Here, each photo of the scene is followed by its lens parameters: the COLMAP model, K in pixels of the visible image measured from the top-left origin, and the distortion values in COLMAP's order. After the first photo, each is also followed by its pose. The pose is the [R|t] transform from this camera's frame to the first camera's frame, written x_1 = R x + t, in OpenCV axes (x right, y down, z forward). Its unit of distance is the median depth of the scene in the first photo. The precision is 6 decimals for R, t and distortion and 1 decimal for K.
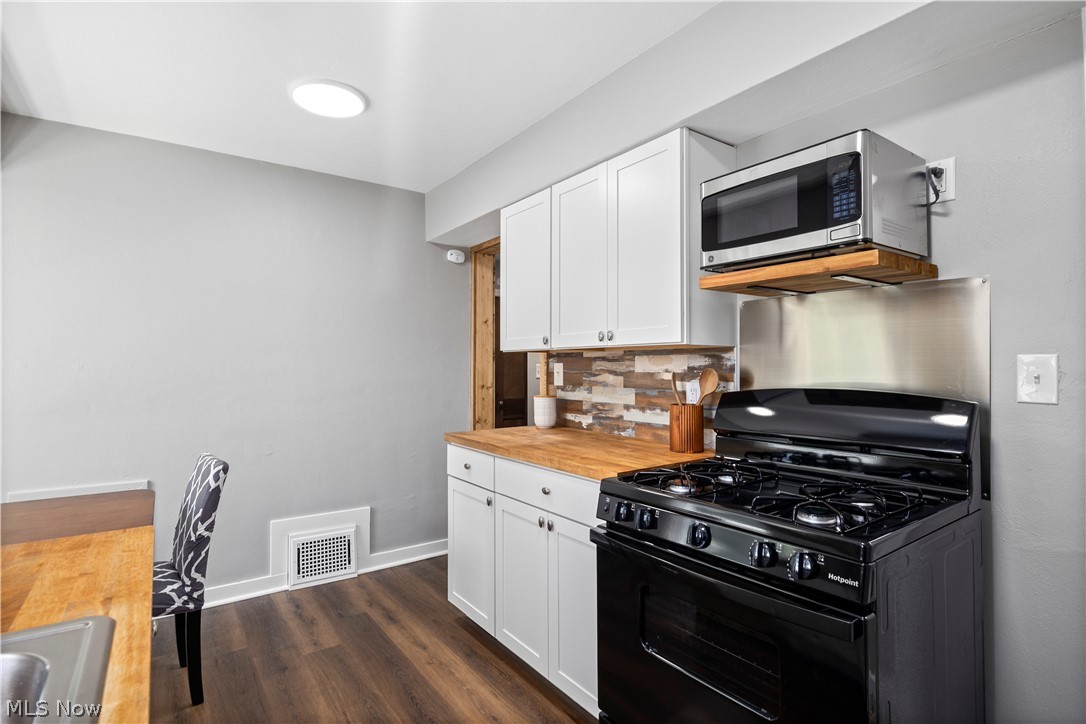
lens RADIAL K [[536.2, 0, 538.9], [0, 536.2, 361.9], [0, 0, 1]] dist [-0.000908, -0.000227]
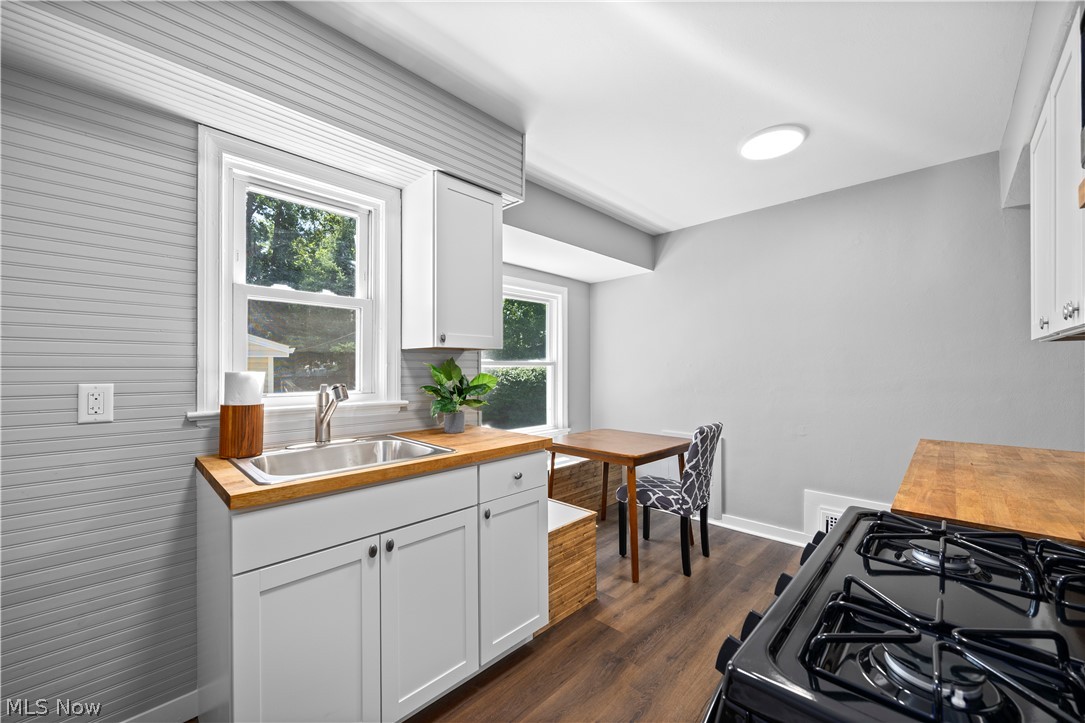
lens RADIAL K [[421.8, 0, 538.1], [0, 421.8, 365.0], [0, 0, 1]] dist [-0.002984, 0.000241]
pose [[0.178304, -0.000144, -0.983976, 0.456561], [0.014668, 0.999889, 0.002511, -0.001413], [0.983866, -0.014881, 0.178286, 0.300581]]
